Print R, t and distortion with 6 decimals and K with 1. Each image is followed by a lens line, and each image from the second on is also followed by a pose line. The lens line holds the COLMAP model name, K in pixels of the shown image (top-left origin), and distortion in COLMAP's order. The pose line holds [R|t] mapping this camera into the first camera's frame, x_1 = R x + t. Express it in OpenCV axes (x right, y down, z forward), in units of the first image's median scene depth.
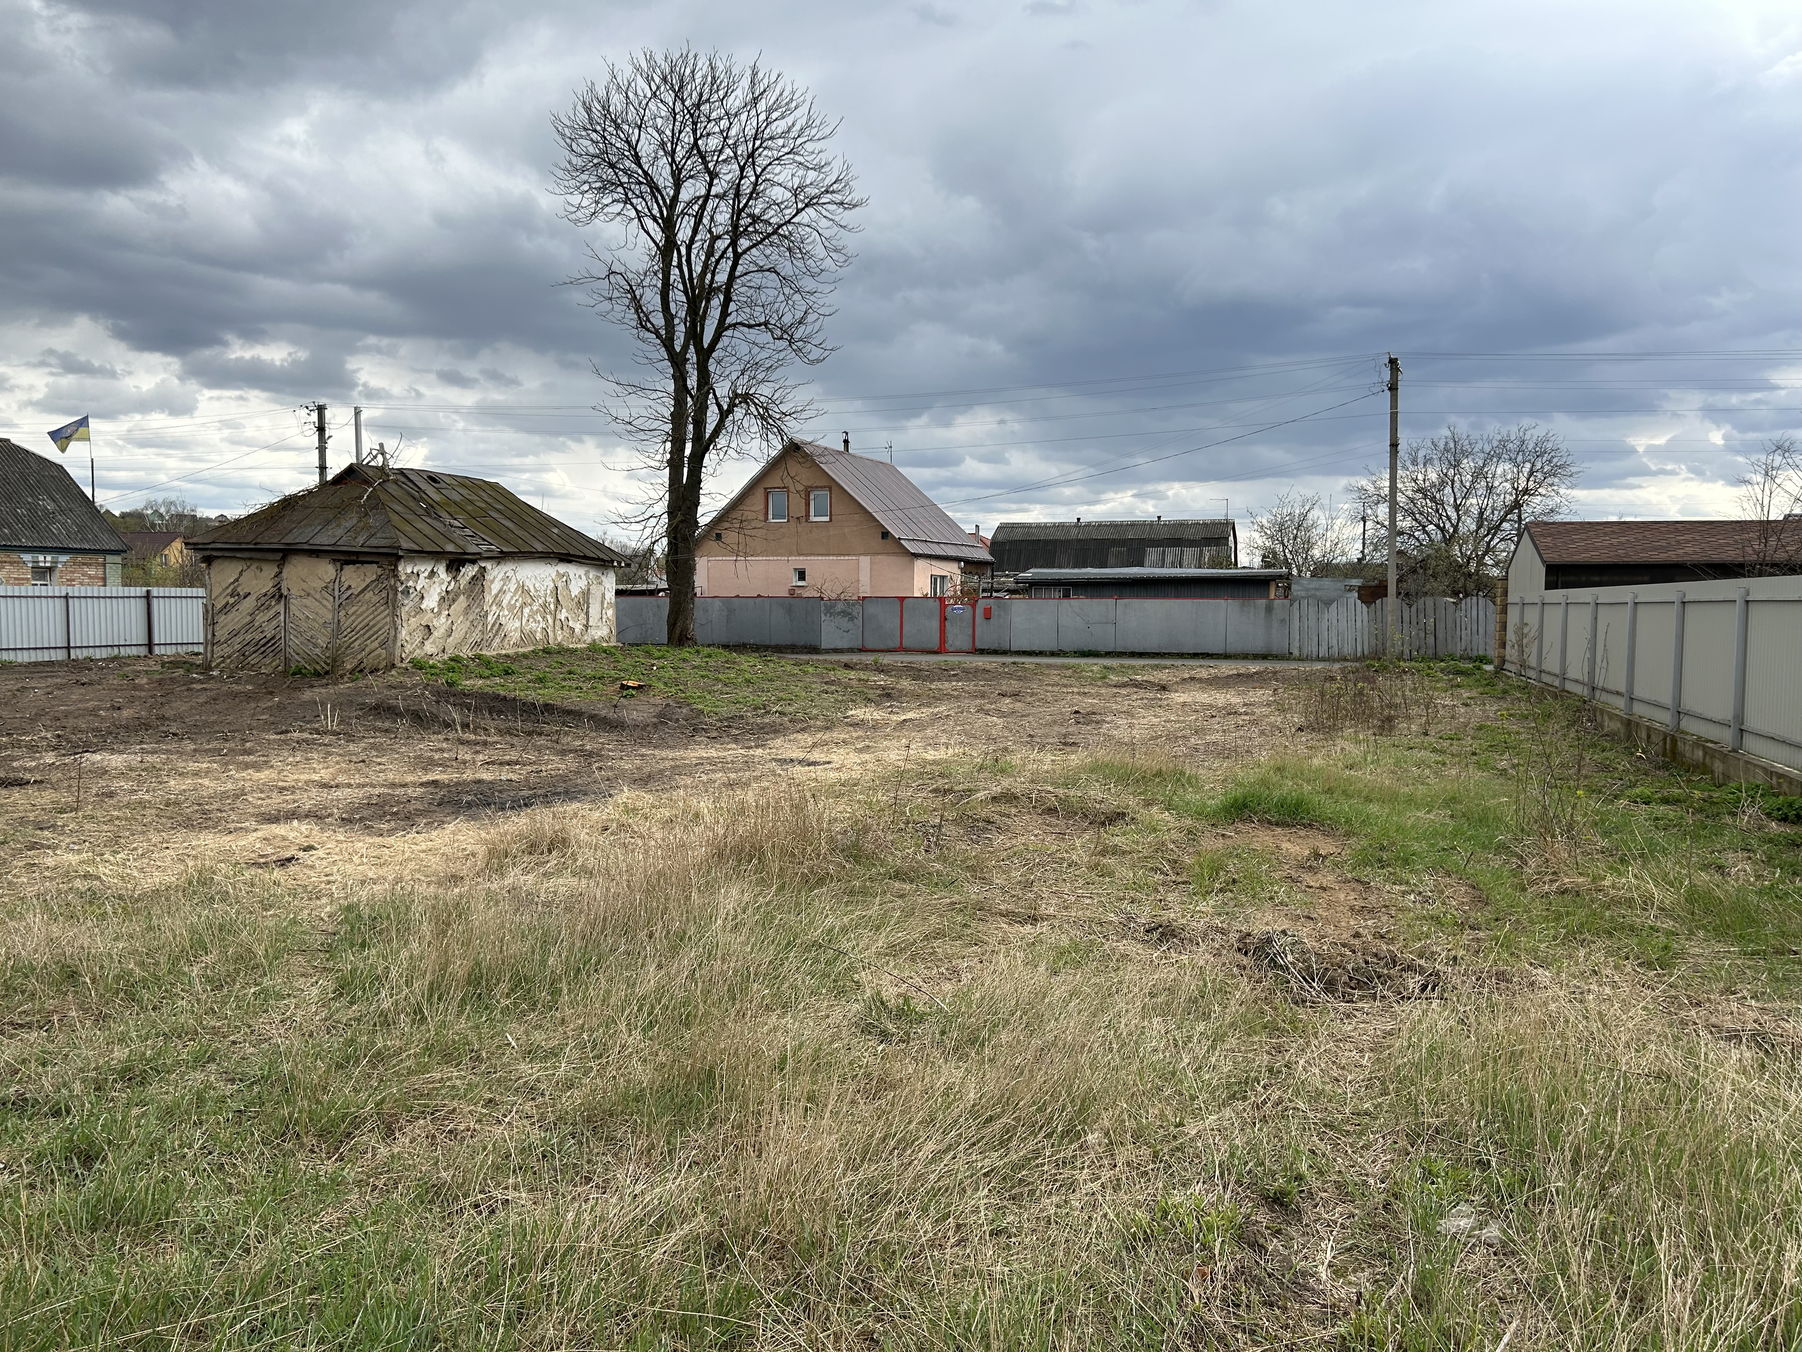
lens RADIAL K [[1373.7, 0, 892.9], [0, 1373.7, 728.1], [0, 0, 1]] dist [0.067198, -0.082759]
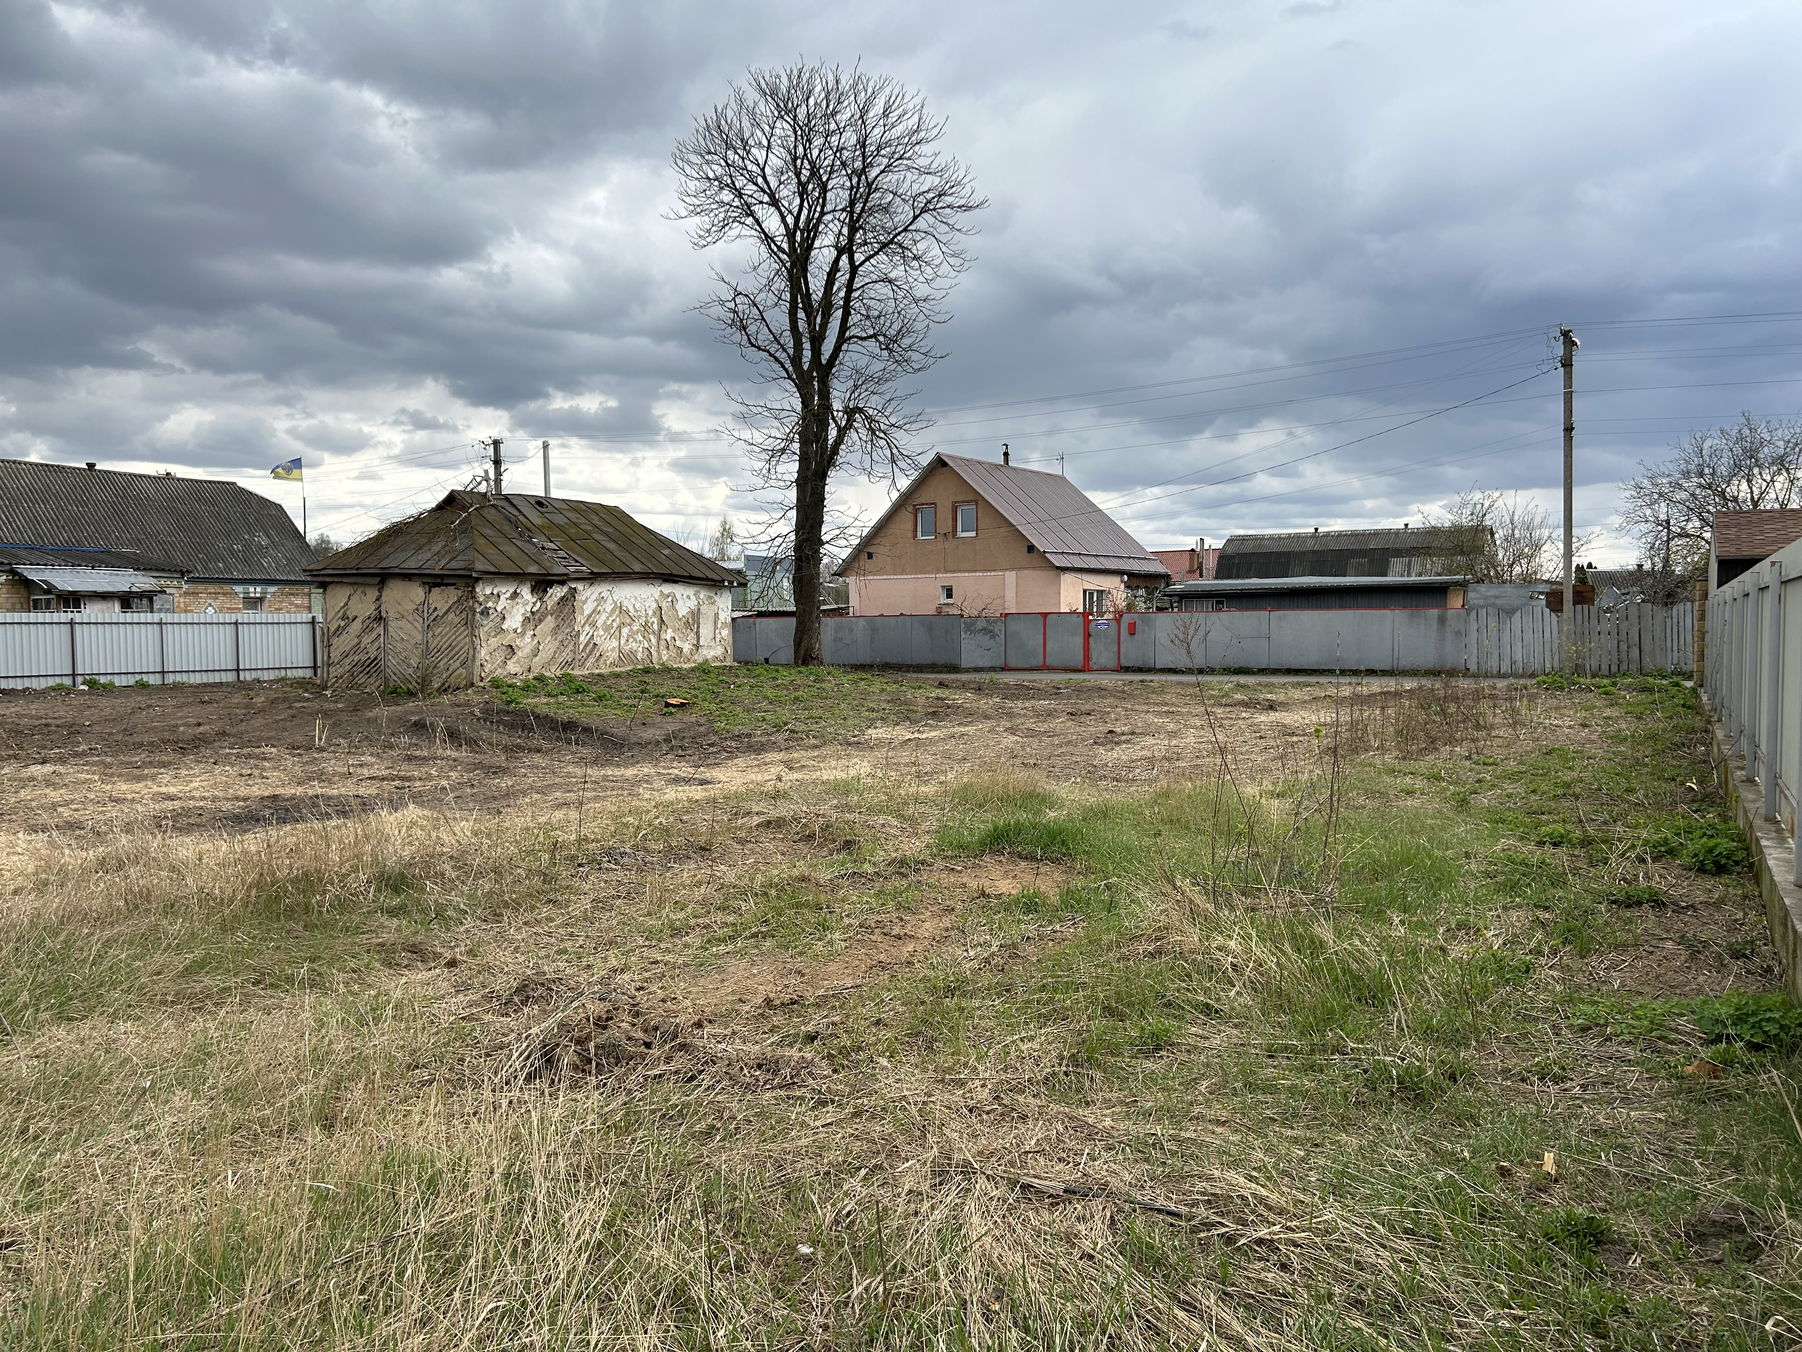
lens RADIAL K [[1354.1, 0, 895.6], [0, 1354.1, 718.5], [0, 0, 1]] dist [0.060984, -0.095711]
pose [[0.974797, 0.002938, -0.223076, 0.121845], [-0.008083, 0.999722, -0.022157, -0.000496], [0.222948, 0.023402, 0.974549, 0.066033]]
